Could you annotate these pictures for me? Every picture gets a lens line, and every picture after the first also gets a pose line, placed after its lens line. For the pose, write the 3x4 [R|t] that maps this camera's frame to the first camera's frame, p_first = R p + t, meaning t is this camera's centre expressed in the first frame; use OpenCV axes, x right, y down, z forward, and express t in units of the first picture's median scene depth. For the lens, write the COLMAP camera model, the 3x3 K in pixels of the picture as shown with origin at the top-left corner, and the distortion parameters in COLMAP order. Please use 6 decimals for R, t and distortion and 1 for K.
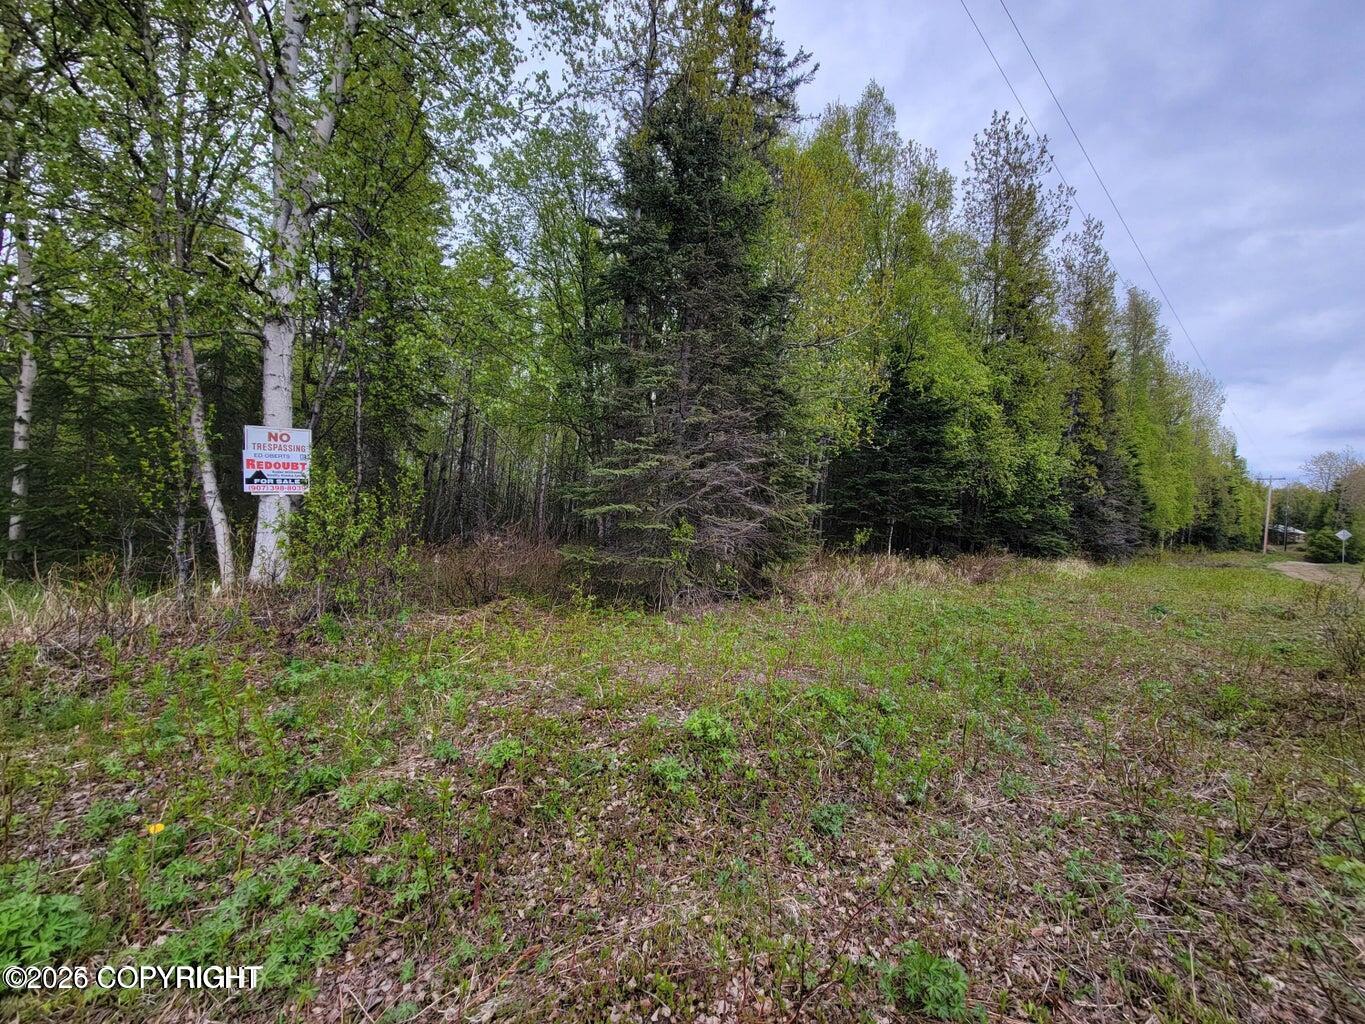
lens RADIAL K [[556.0, 0, 689.5], [0, 556.0, 515.8], [0, 0, 1]] dist [0.005625, -0.001382]
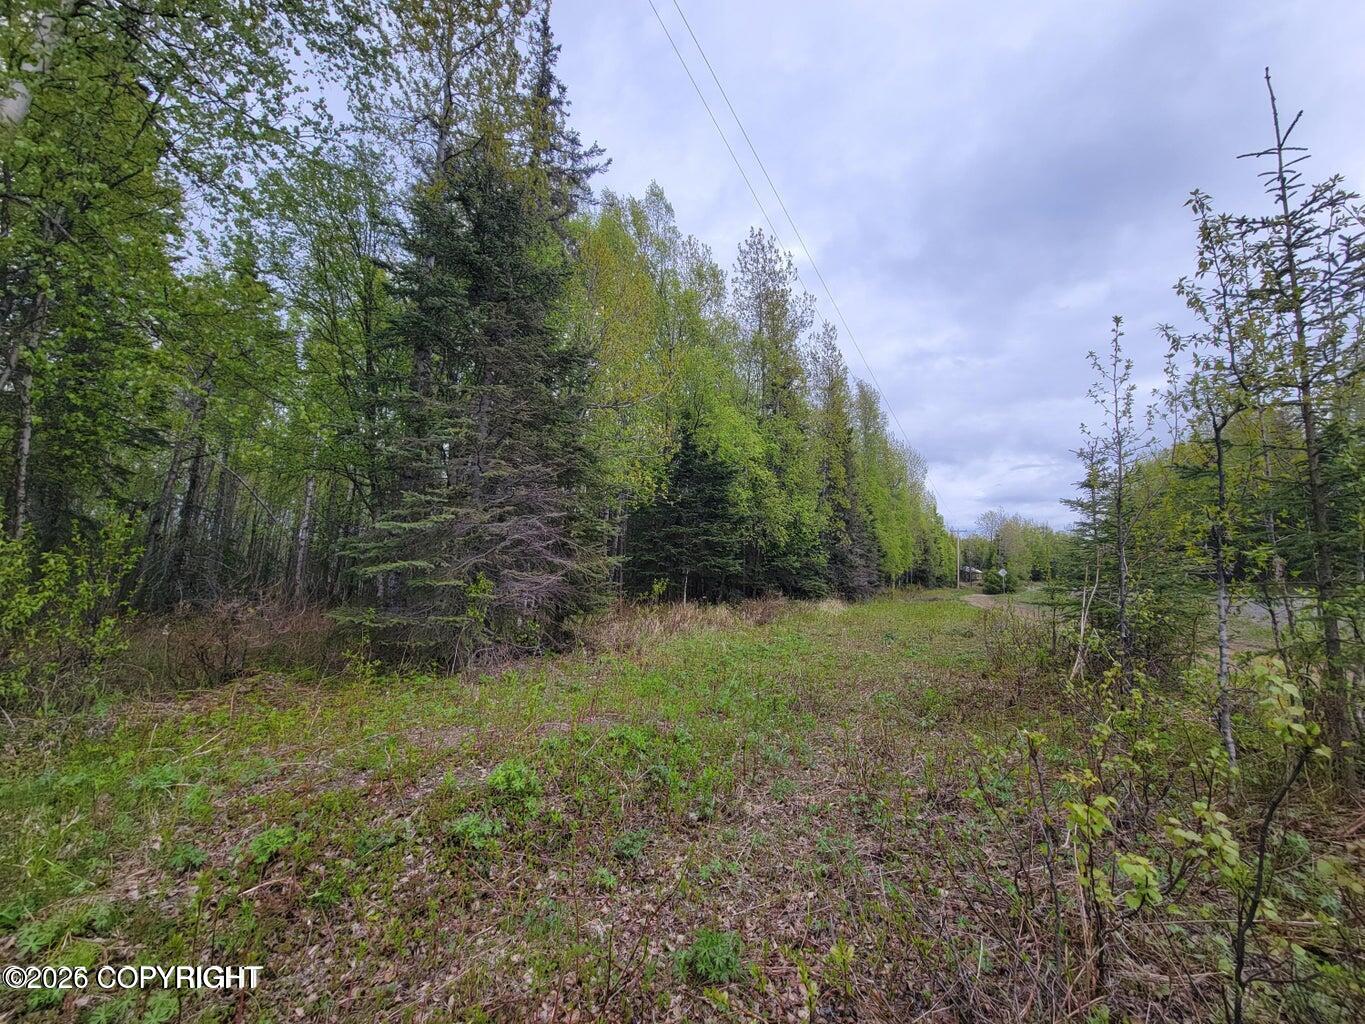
lens RADIAL K [[556.0, 0, 687.5], [0, 556.0, 521.9], [0, 0, 1]] dist [0.005625, -0.001382]
pose [[0.939136, 0.002782, 0.343535, -0.006483], [0.026561, 0.996386, -0.080679, 0.002916], [-0.342518, 0.084893, 0.935668, -0.035210]]
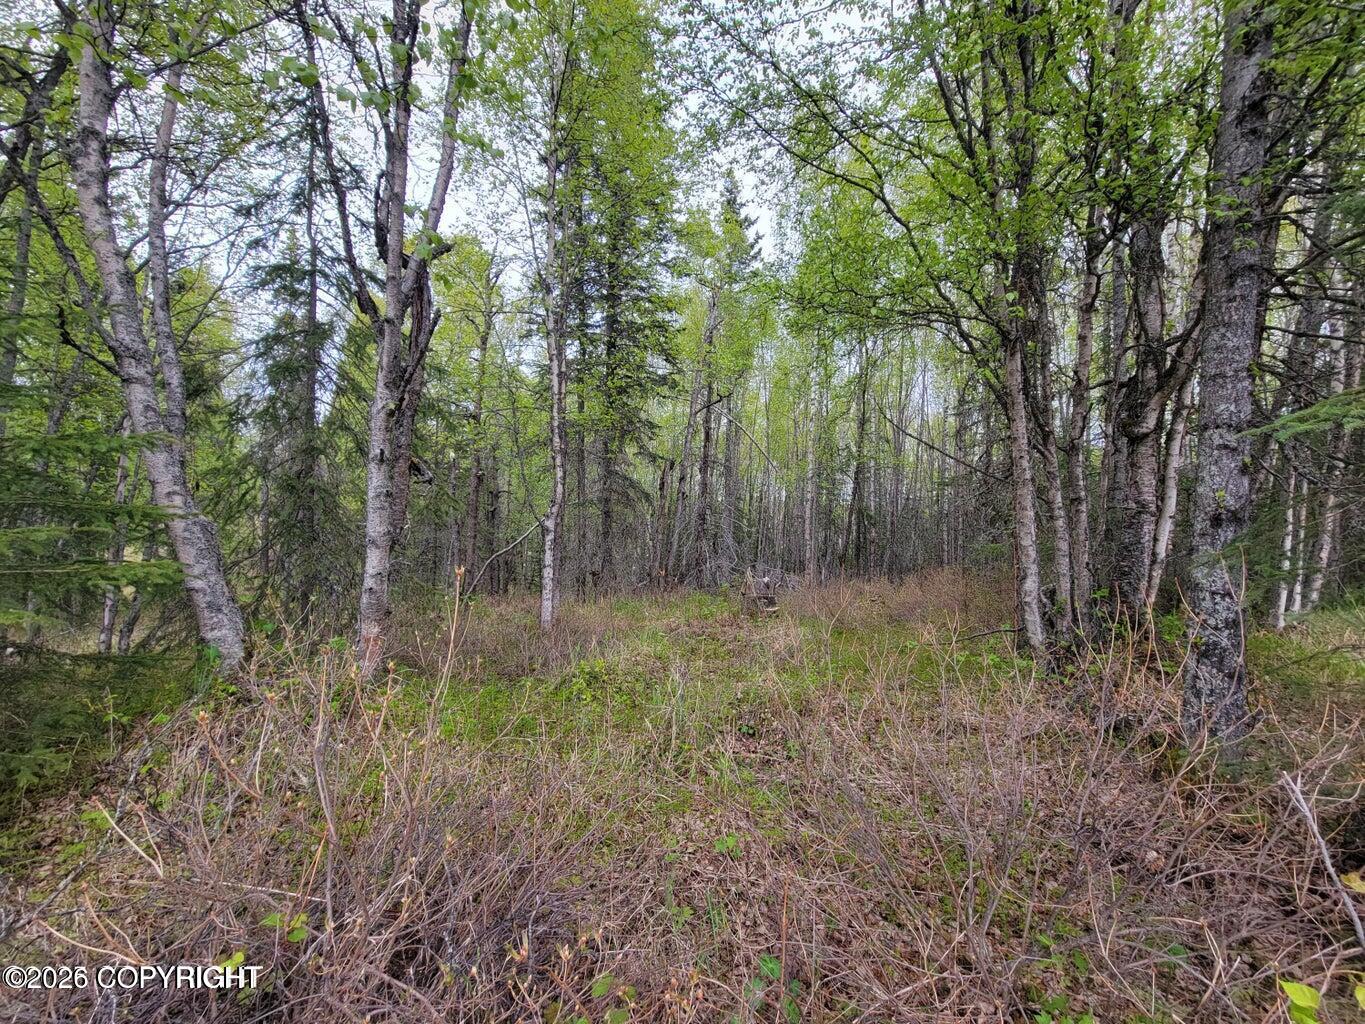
lens RADIAL K [[556.0, 0, 681.2], [0, 556.0, 511.8], [0, 0, 1]] dist [0.005625, -0.001382]
pose [[0.914879, -0.052352, -0.400319, -0.453208], [0.040168, 0.998440, -0.038773, -0.034832], [0.401724, 0.019393, 0.915555, 0.974428]]
